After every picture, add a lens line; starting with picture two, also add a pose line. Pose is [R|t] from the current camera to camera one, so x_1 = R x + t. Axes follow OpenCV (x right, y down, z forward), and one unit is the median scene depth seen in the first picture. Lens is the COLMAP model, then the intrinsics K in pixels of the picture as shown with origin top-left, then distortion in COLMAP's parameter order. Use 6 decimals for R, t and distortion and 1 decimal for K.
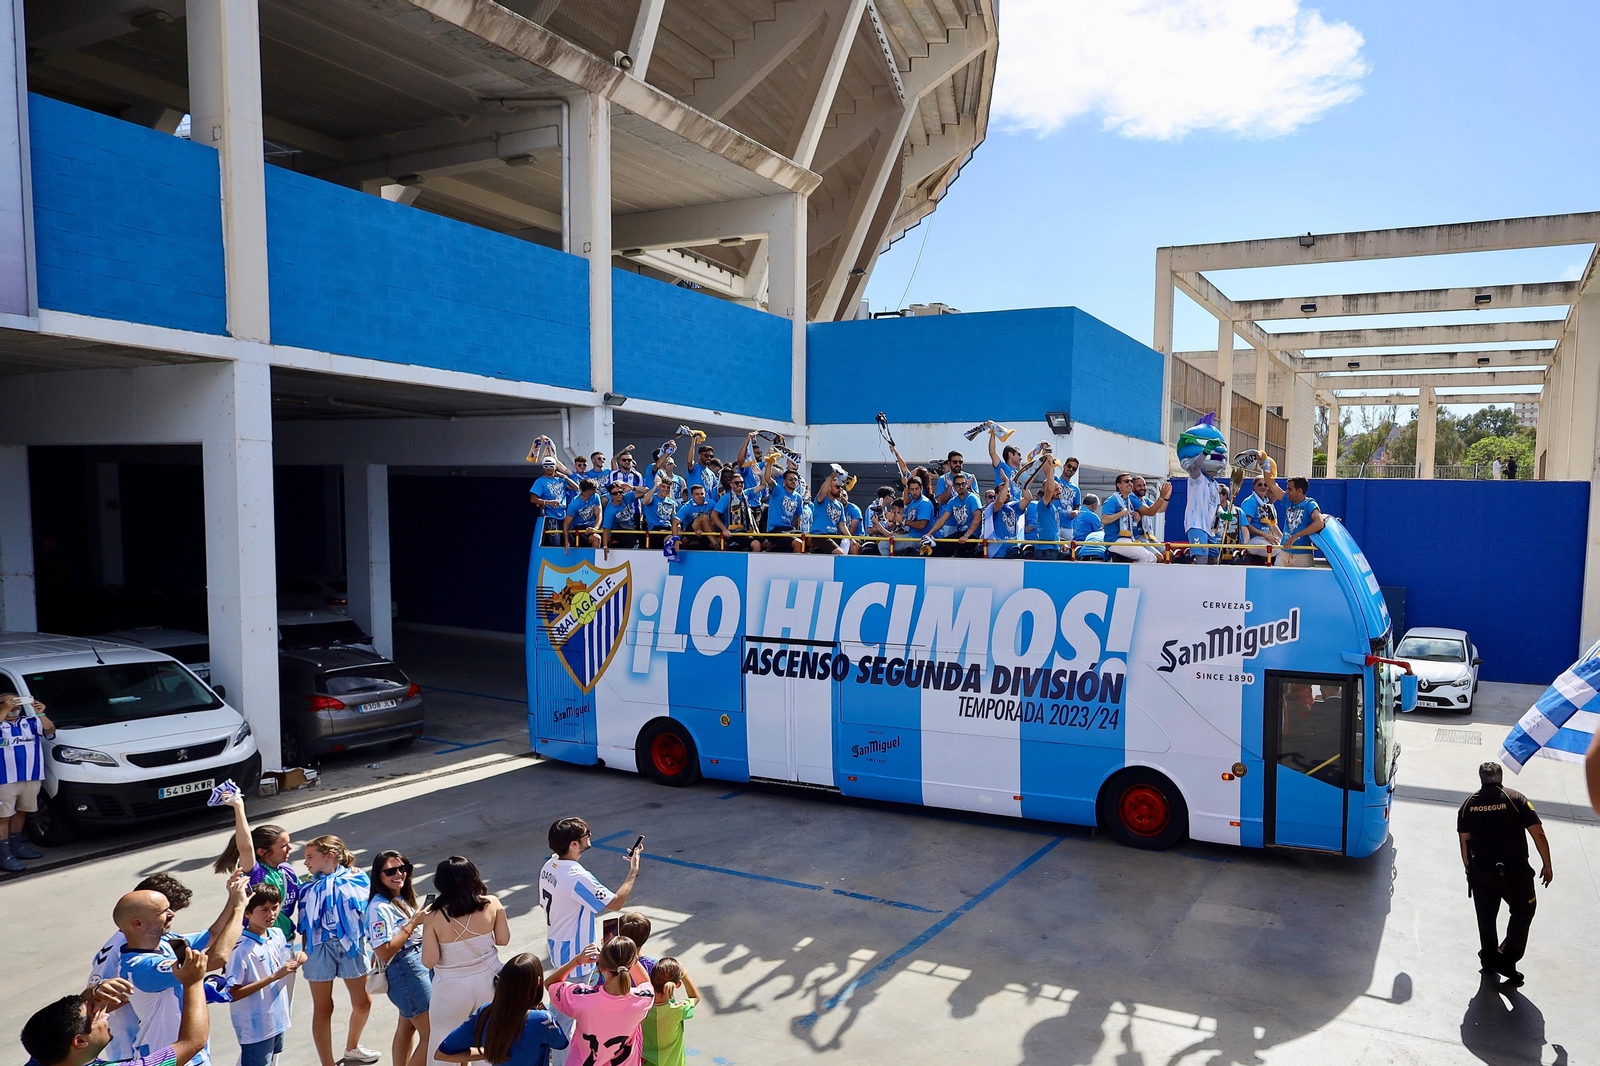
lens RADIAL K [[1186.1, 0, 800.0], [0, 1186.1, 533.0], [0, 0, 1]] dist [-0.012628, -0.000046]
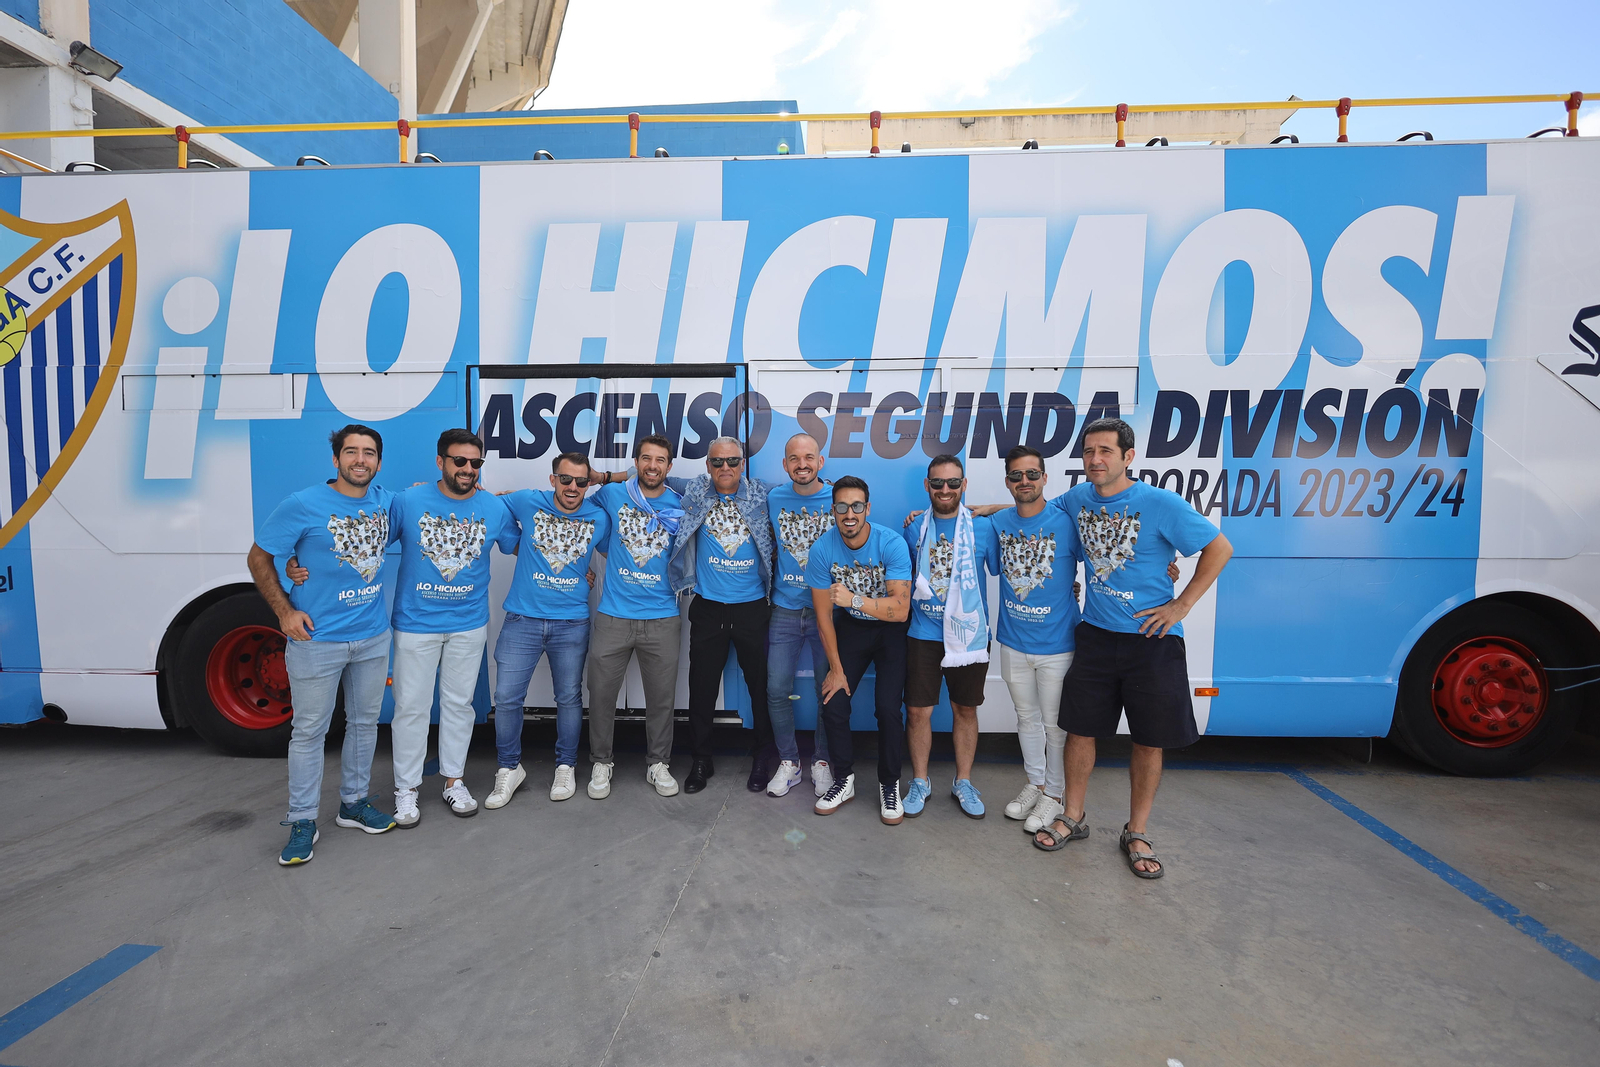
lens RADIAL K [[936.6, 0, 800.0], [0, 936.6, 533.5], [0, 0, 1]] dist [0.000755, 0.002848]
pose [[0.892838, -0.015349, 0.450117, -0.096561], [0.000913, 0.999479, 0.032272, 0.139504], [-0.450378, -0.028402, 0.892386, 0.690932]]
